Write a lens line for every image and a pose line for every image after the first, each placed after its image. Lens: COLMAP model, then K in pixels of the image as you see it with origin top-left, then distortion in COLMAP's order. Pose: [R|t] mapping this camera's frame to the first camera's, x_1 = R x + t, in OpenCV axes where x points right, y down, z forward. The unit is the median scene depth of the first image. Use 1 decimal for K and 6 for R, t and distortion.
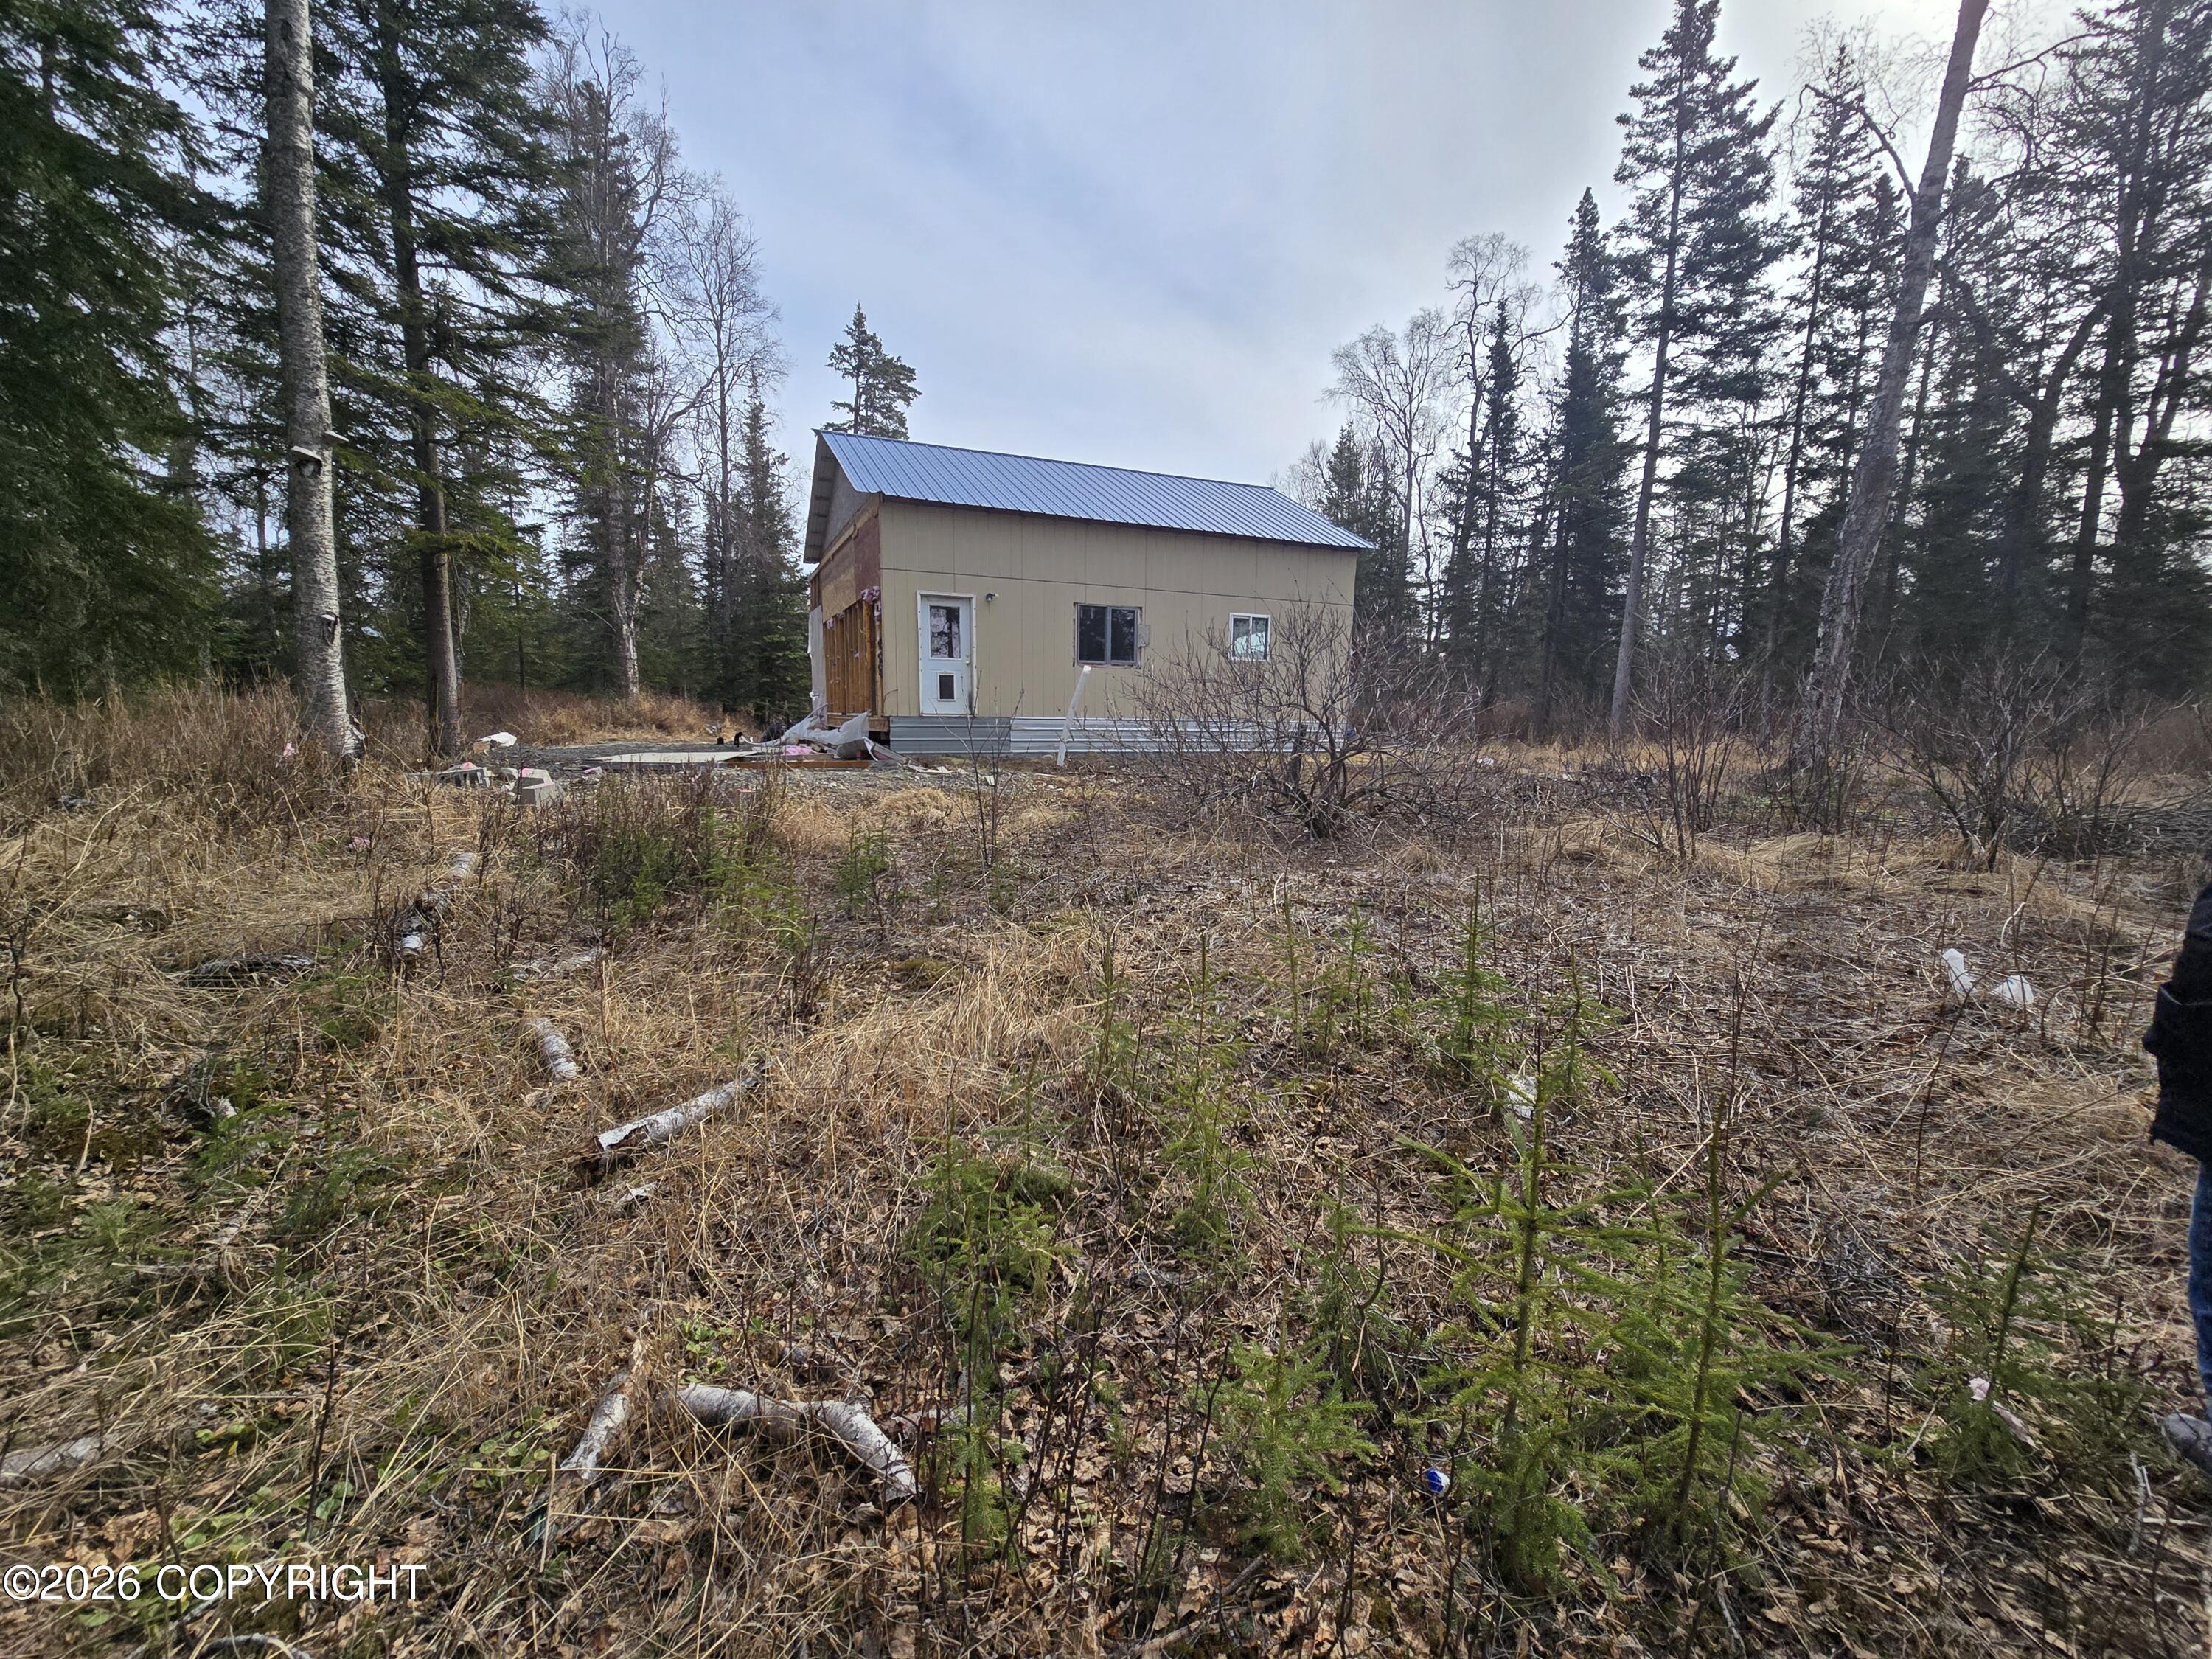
lens RADIAL K [[891.2, 0, 1106.0], [0, 891.2, 829.5], [0, 0, 1]] dist [0.001058, -0.000014]
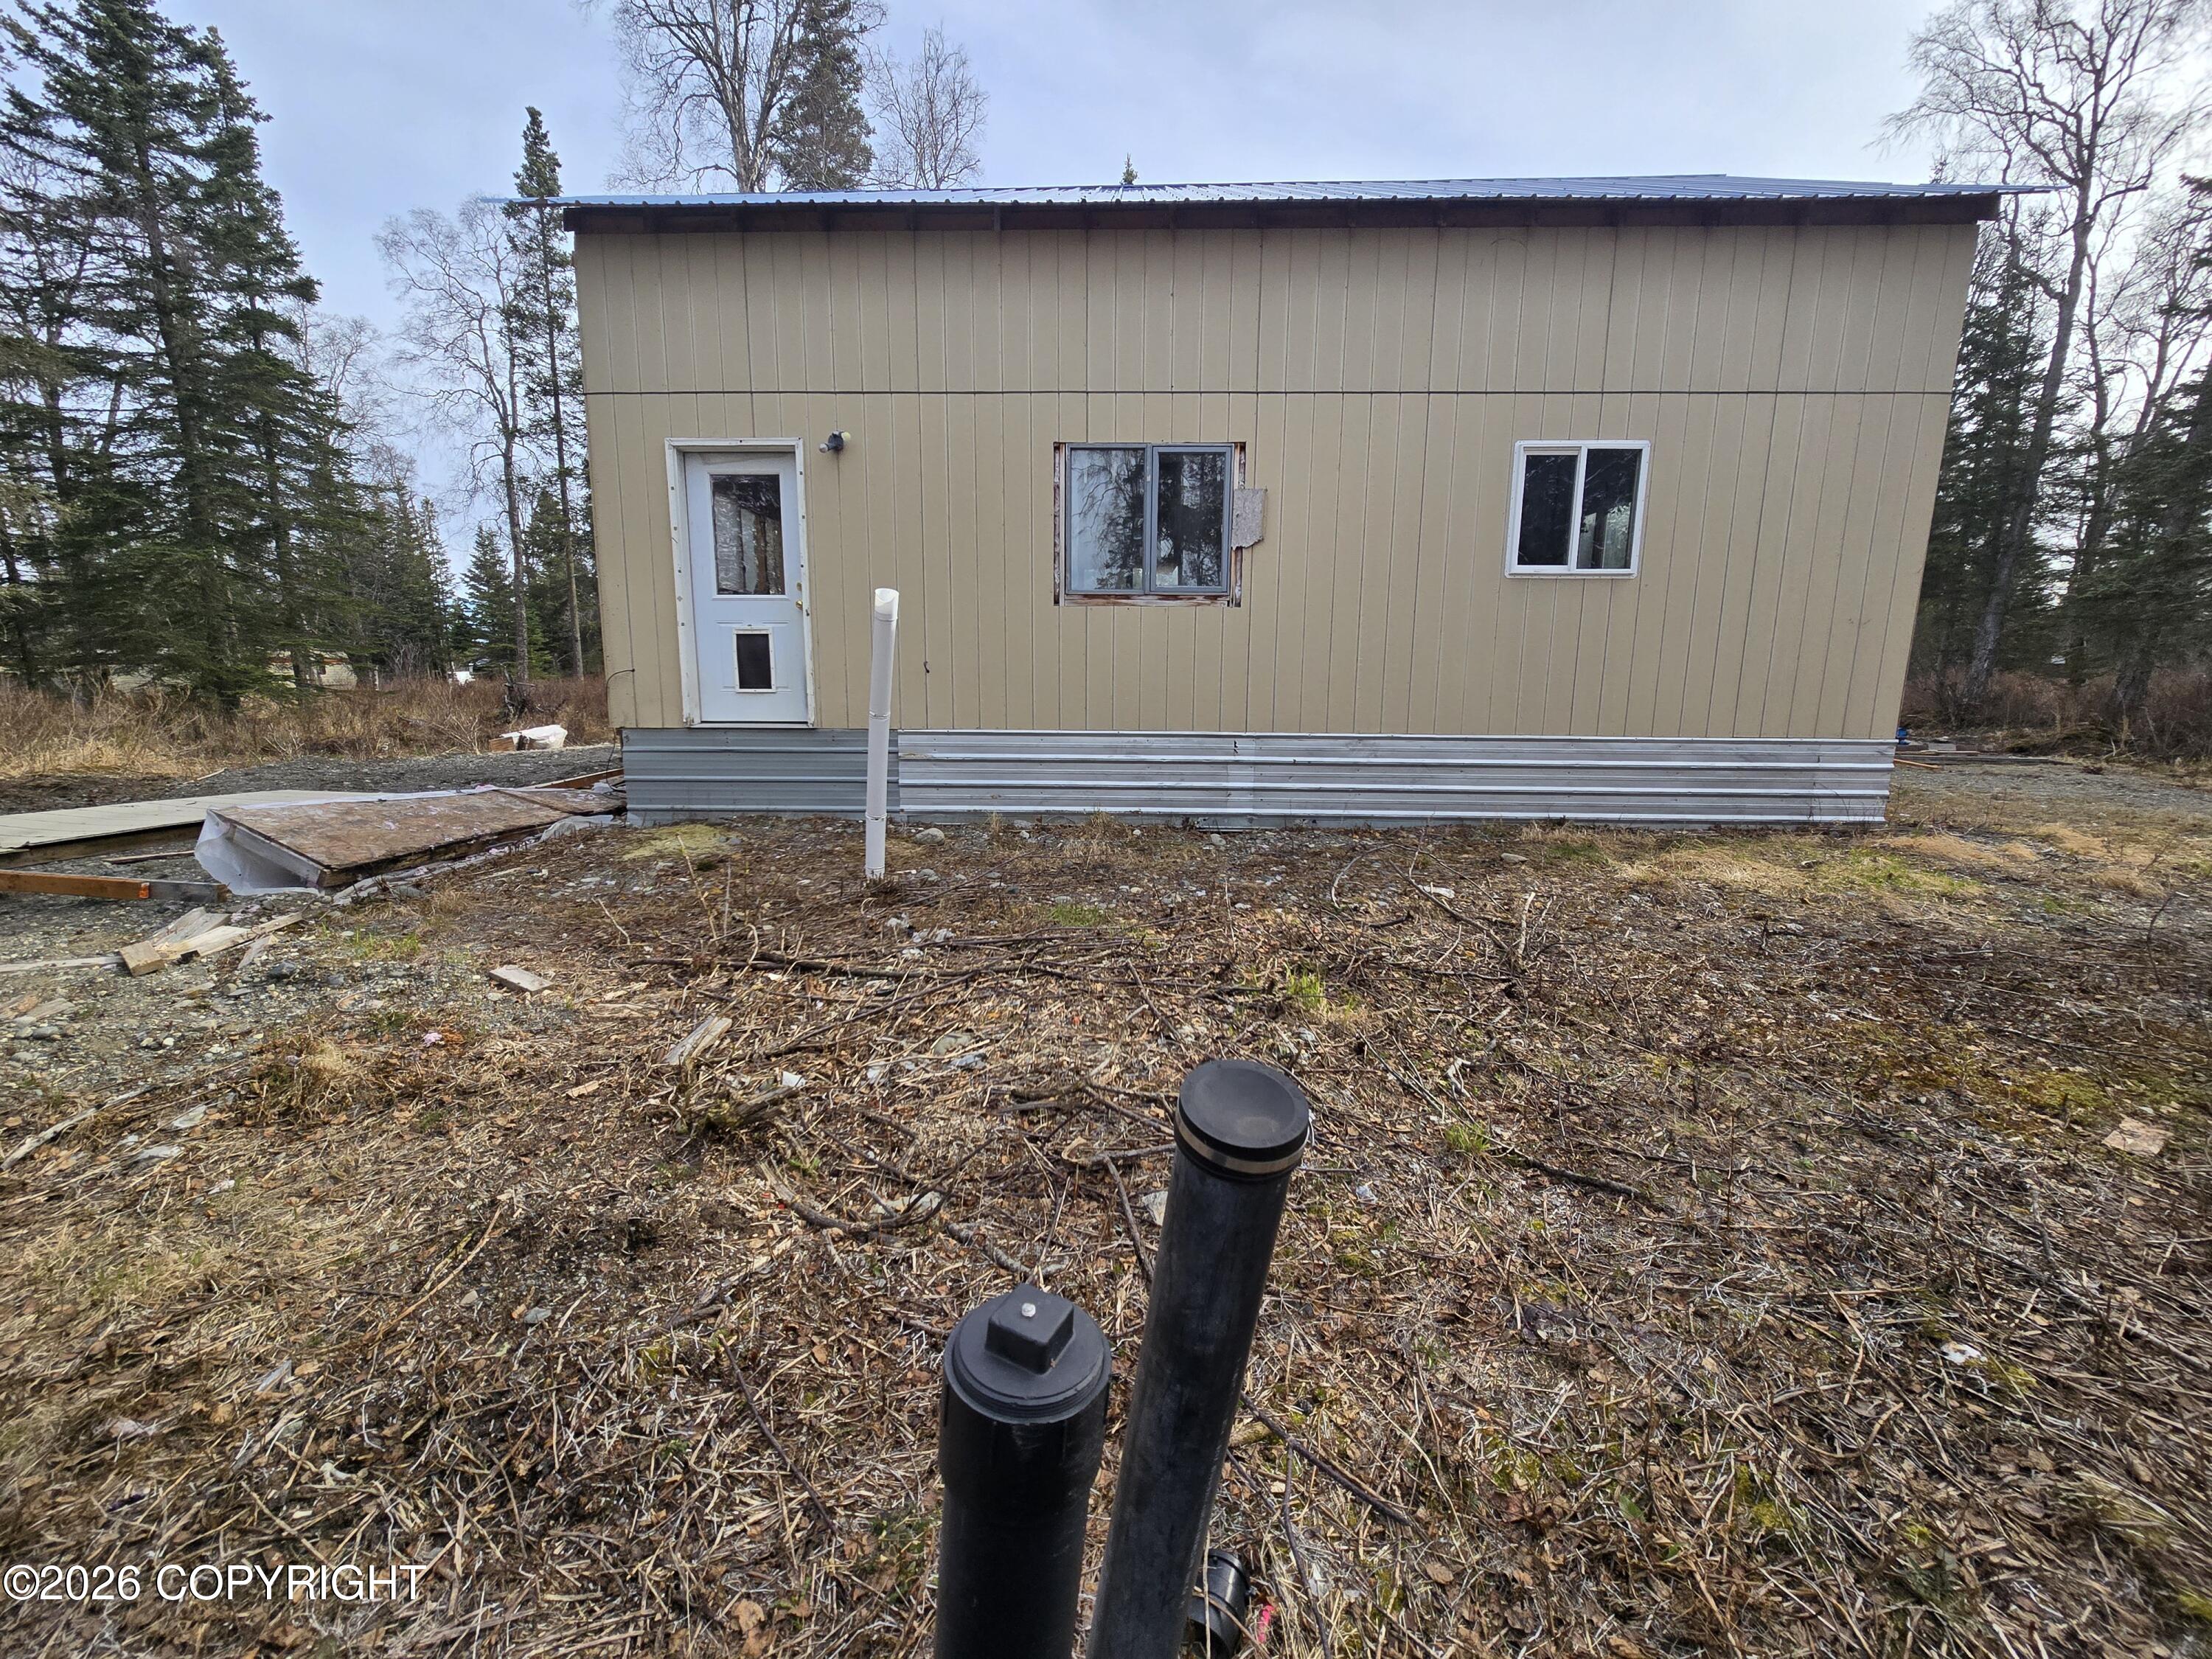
lens RADIAL K [[891.2, 0, 1106.0], [0, 891.2, 829.5], [0, 0, 1]] dist [0.001058, -0.000014]
pose [[0.898013, 0.058707, -0.436035, 0.166722], [-0.043192, 0.998034, 0.045420, -0.093989], [0.437845, -0.021954, 0.898783, 0.610649]]
